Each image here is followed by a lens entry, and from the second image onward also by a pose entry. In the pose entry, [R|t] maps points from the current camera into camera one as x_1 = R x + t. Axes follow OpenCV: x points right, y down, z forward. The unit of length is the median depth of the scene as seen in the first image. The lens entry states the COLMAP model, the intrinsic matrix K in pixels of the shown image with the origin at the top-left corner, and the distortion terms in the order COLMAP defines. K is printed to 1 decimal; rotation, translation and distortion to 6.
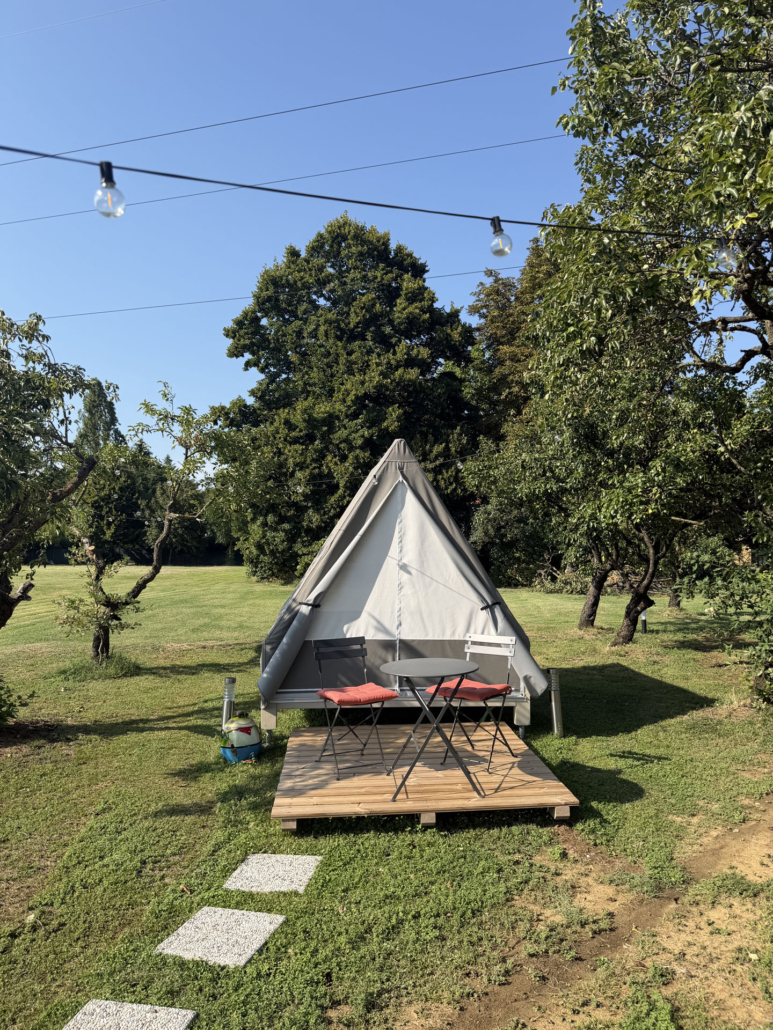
lens RADIAL K [[718.3, 0, 389.9], [0, 718.3, 517.0], [0, 0, 1]] dist [0.113062, -0.246518]
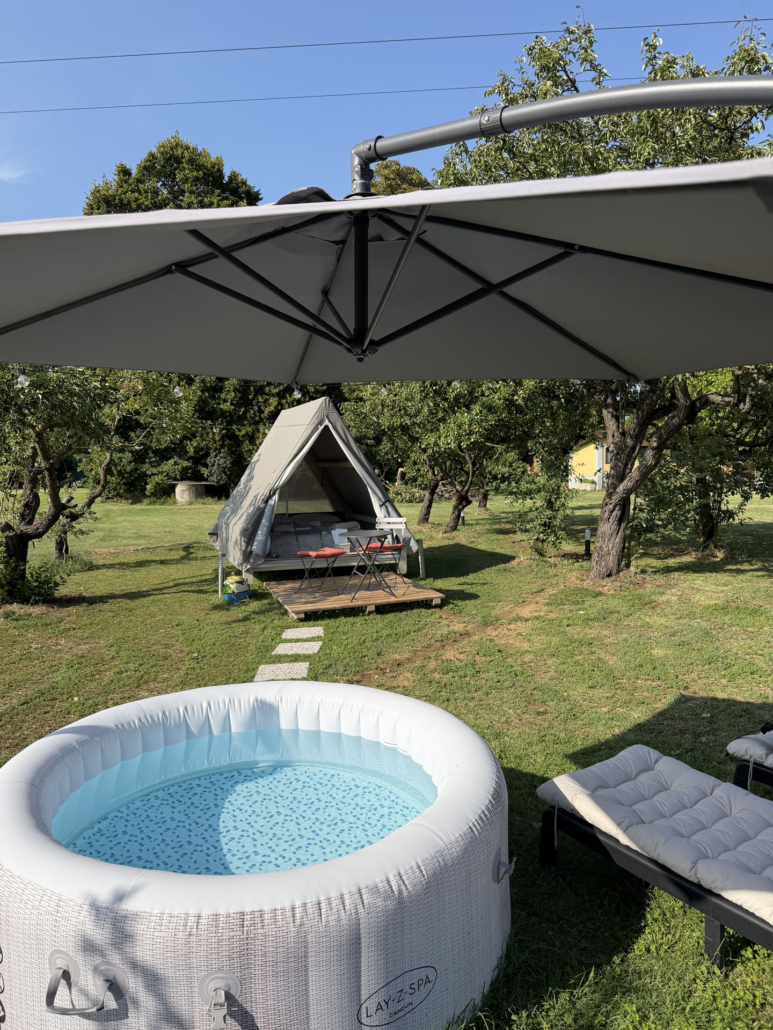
lens RADIAL K [[715.9, 0, 397.3], [0, 715.9, 511.7], [0, 0, 1]] dist [0.111321, -0.242300]
pose [[0.966045, -0.035377, 0.255940, -0.047699], [0.007490, 0.994000, 0.109123, -0.006102], [-0.258265, -0.103501, 0.960514, -0.108664]]
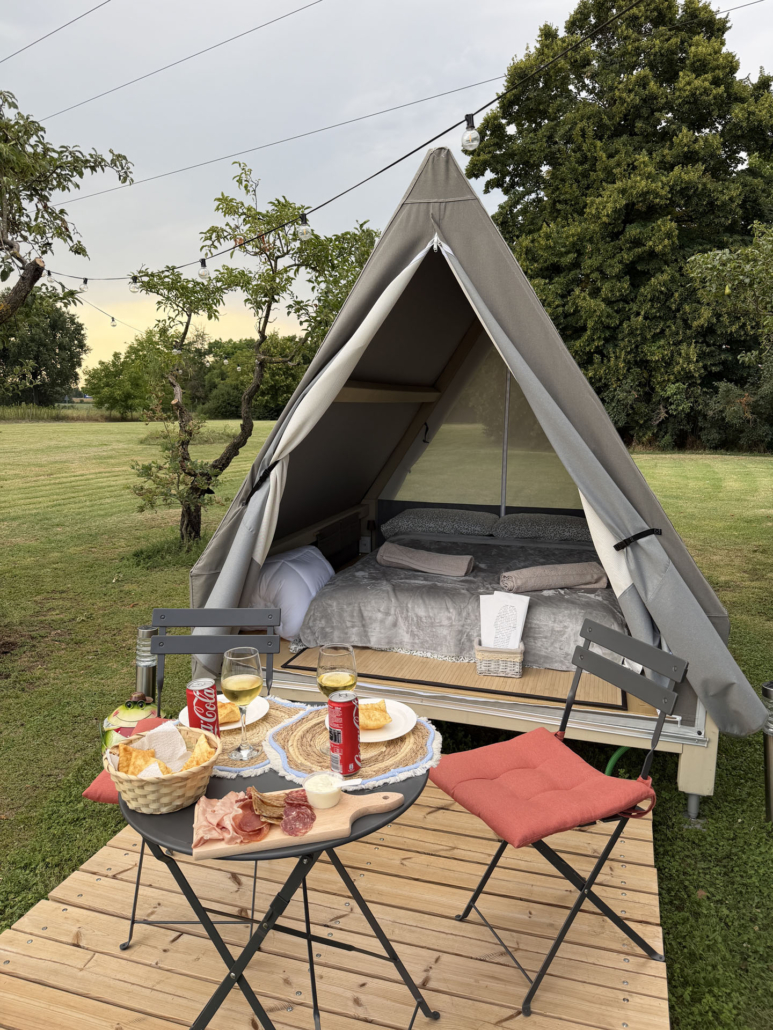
lens RADIAL K [[725.1, 0, 392.3], [0, 725.1, 515.6], [0, 0, 1]] dist [0.041245, -0.051968]
pose [[0.932322, 0.058834, -0.356812, 0.031132], [0.012108, 0.981045, 0.193399, 0.004731], [0.361427, -0.184631, 0.913938, 0.107190]]
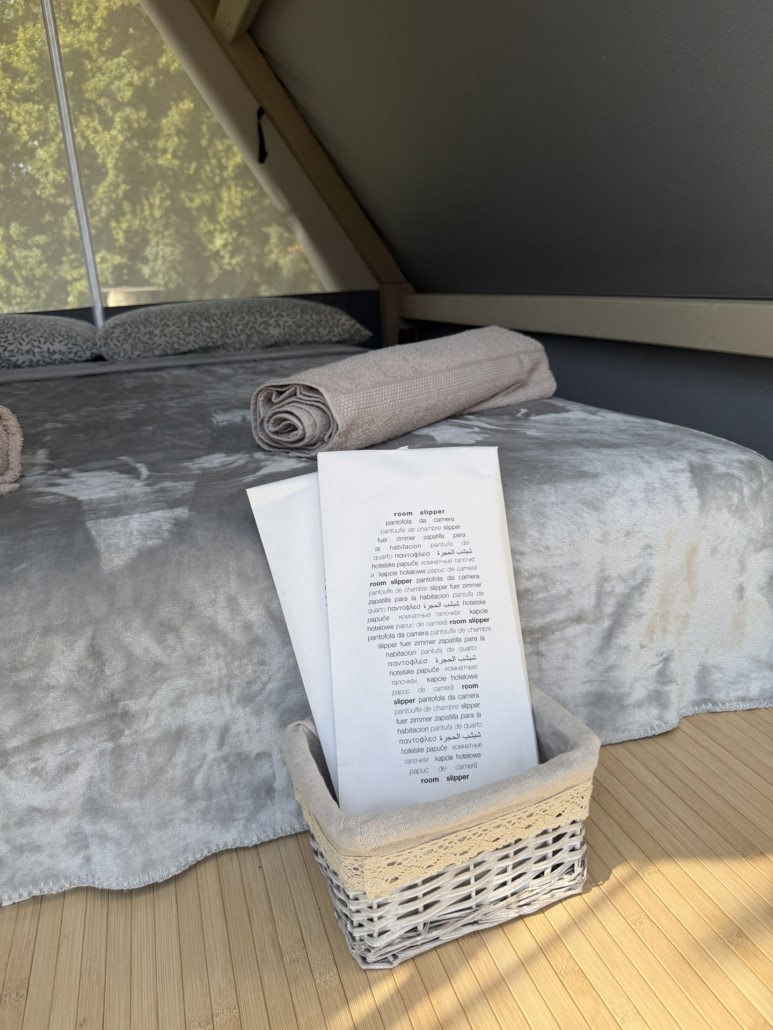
lens RADIAL K [[757.2, 0, 365.4], [0, 757.2, 517.3], [0, 0, 1]] dist [-0.034043, 0.044451]
pose [[0.977553, -0.127493, 0.167739, 0.005502], [0.062280, 0.935415, 0.348024, 0.031089], [-0.201276, -0.329765, 0.922357, 0.188348]]
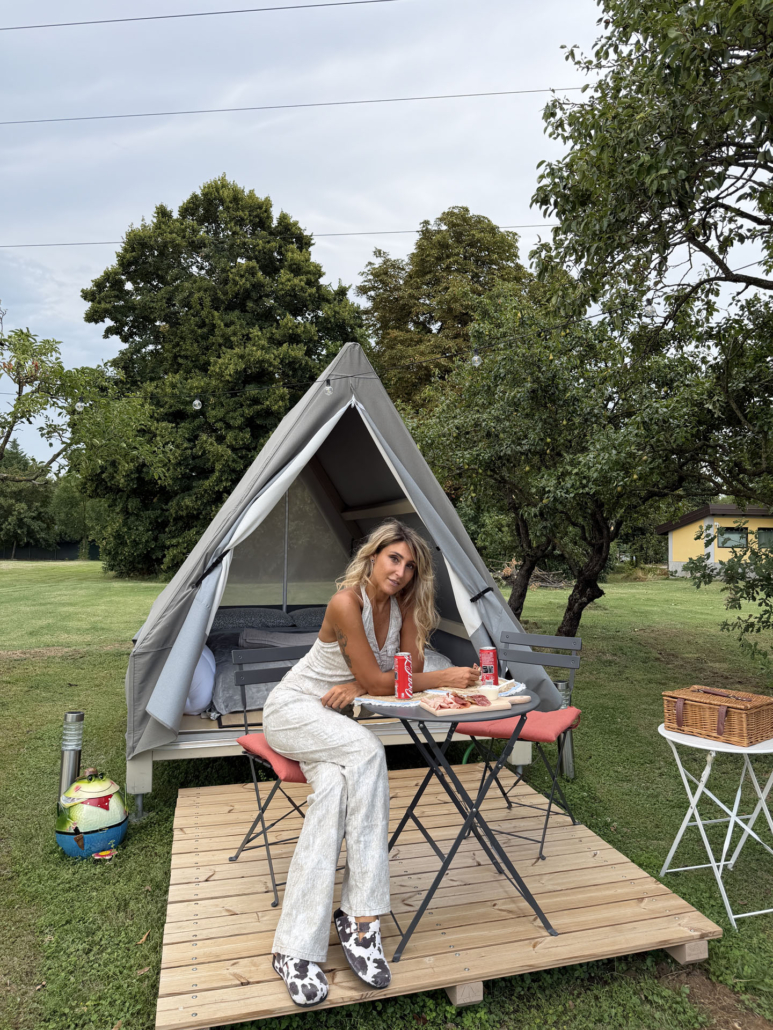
lens RADIAL K [[715.9, 0, 397.3], [0, 715.9, 511.7], [0, 0, 1]] dist [0.111321, -0.242300]
pose [[0.982200, 0.013768, 0.187335, -0.013557], [-0.013219, 0.999904, -0.004181, 0.009994], [-0.187375, 0.001630, 0.982287, 0.068396]]
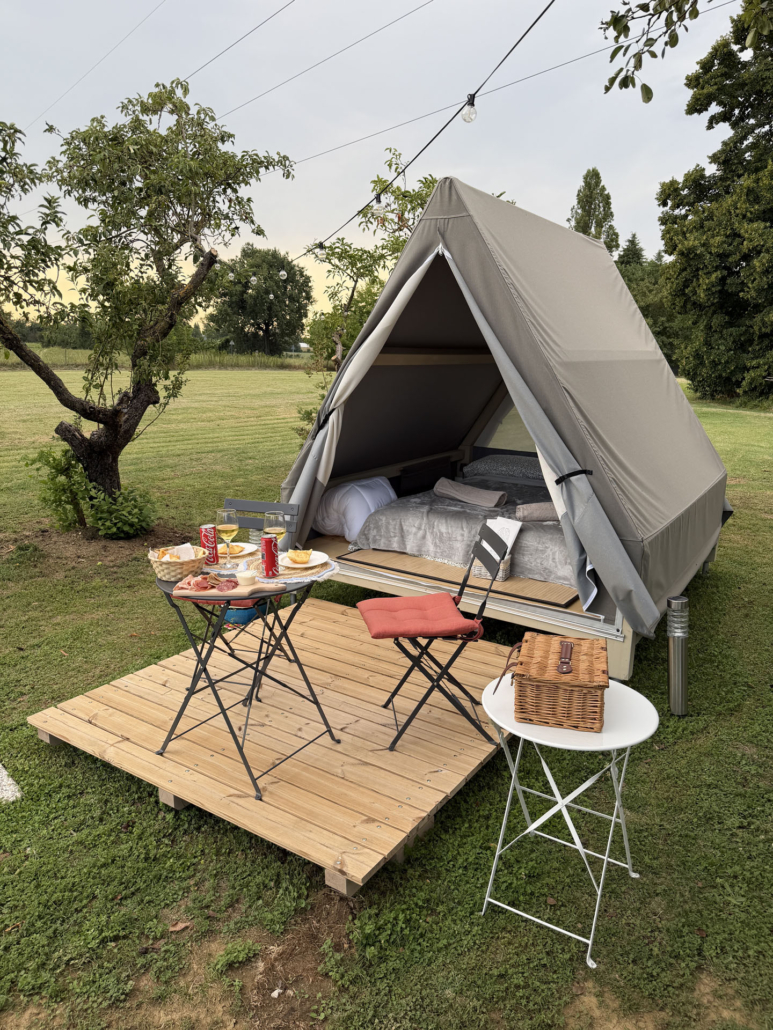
lens RADIAL K [[729.6, 0, 386.5], [0, 729.6, 515.0], [0, 0, 1]] dist [0.038974, -0.046968]
pose [[0.787718, 0.147929, -0.598011, 0.073618], [0.009212, 0.967803, 0.251539, 0.001326], [0.615967, -0.203651, 0.760994, 0.090388]]
